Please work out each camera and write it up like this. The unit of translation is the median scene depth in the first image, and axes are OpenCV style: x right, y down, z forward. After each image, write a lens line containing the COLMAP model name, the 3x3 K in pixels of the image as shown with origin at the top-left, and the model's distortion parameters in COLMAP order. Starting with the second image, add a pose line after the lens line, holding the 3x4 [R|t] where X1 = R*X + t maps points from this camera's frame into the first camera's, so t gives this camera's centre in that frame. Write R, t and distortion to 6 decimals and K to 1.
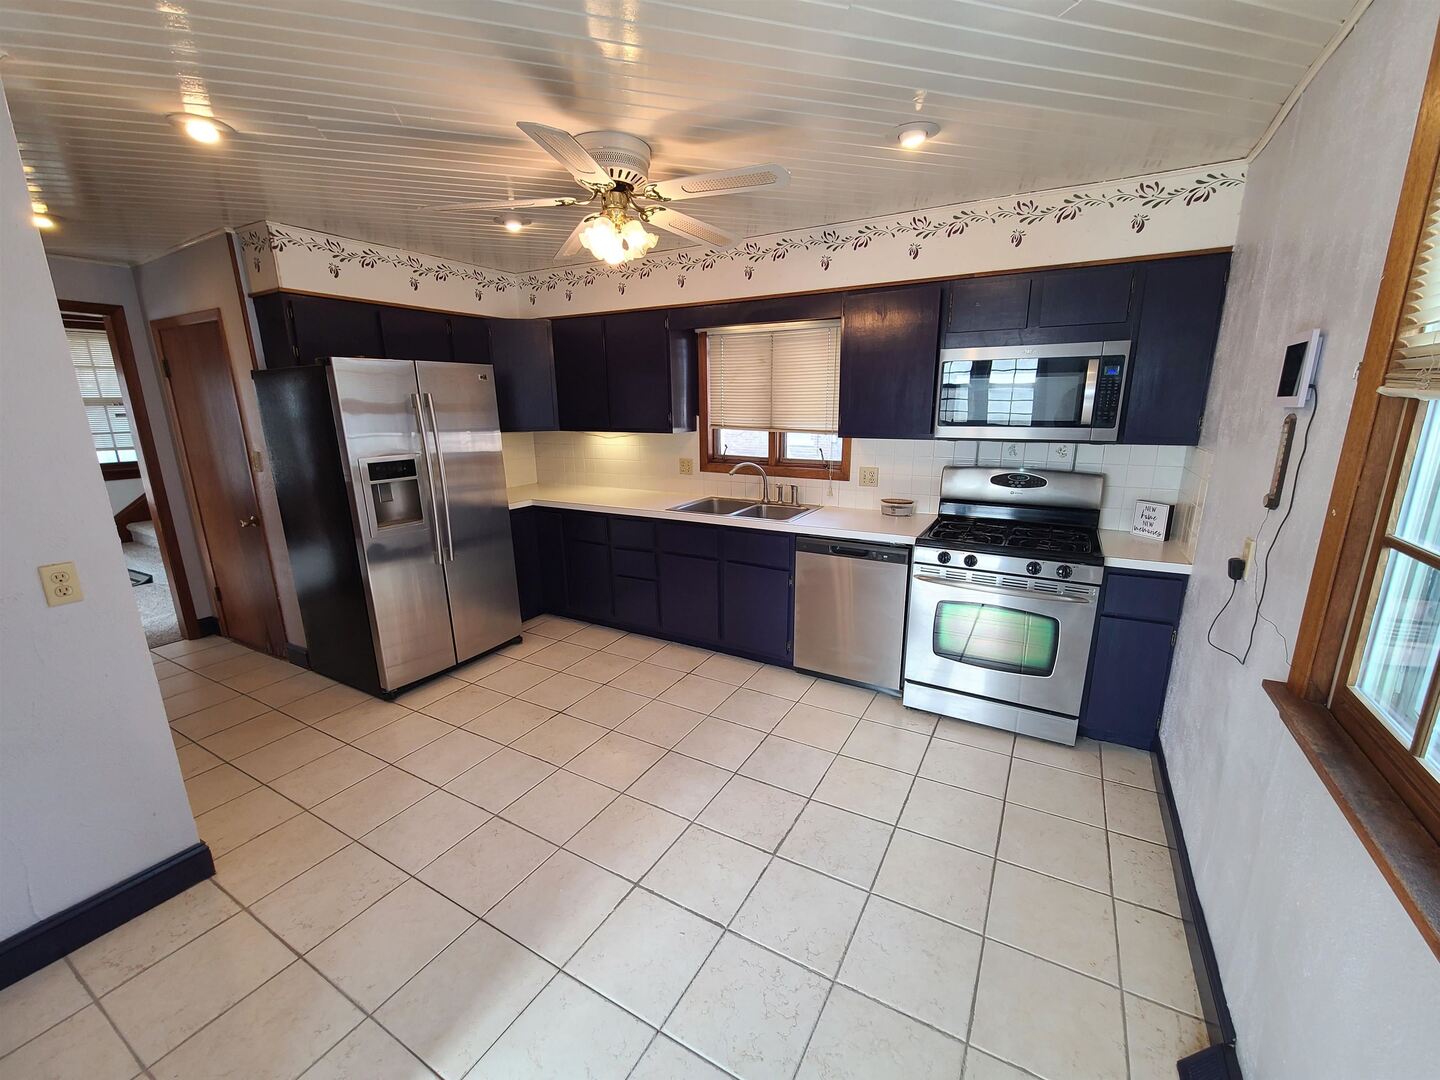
lens RADIAL K [[588.7, 0, 728.6], [0, 588.7, 547.6], [0, 0, 1]] dist [0.001200, -0.003474]
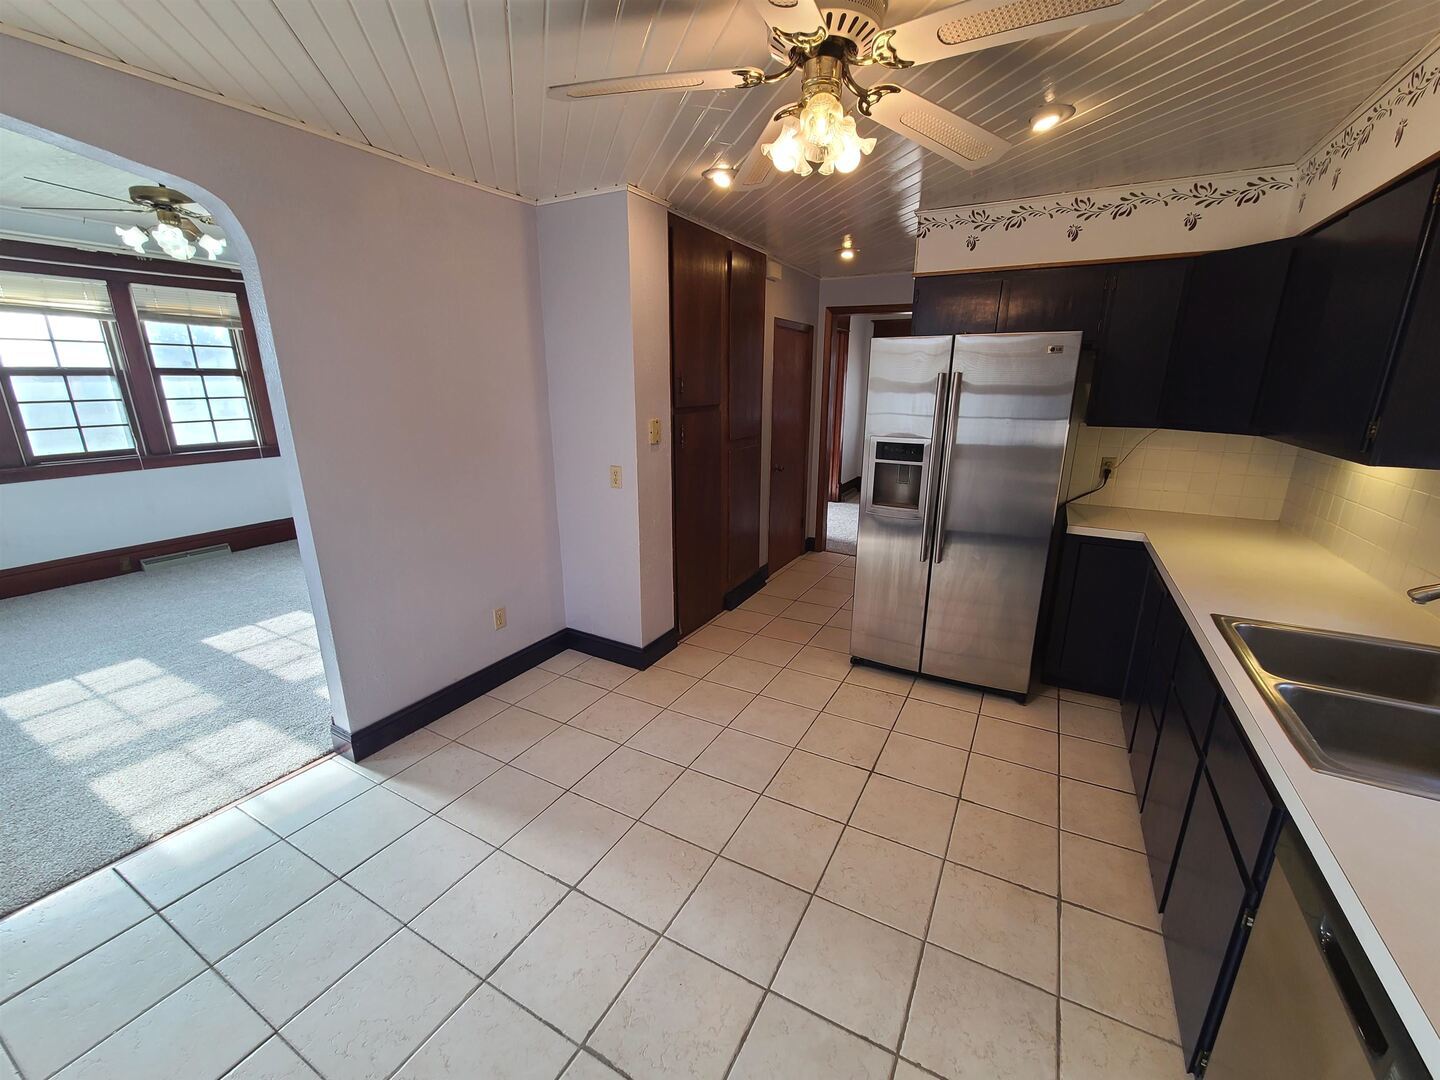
lens RADIAL K [[588.7, 0, 728.6], [0, 588.7, 547.6], [0, 0, 1]] dist [0.001200, -0.003474]
pose [[0.015455, 0.281438, -0.959455, 0.415921], [-0.246013, 0.931142, 0.269170, -0.182081], [0.969143, 0.231878, 0.083628, 0.700702]]
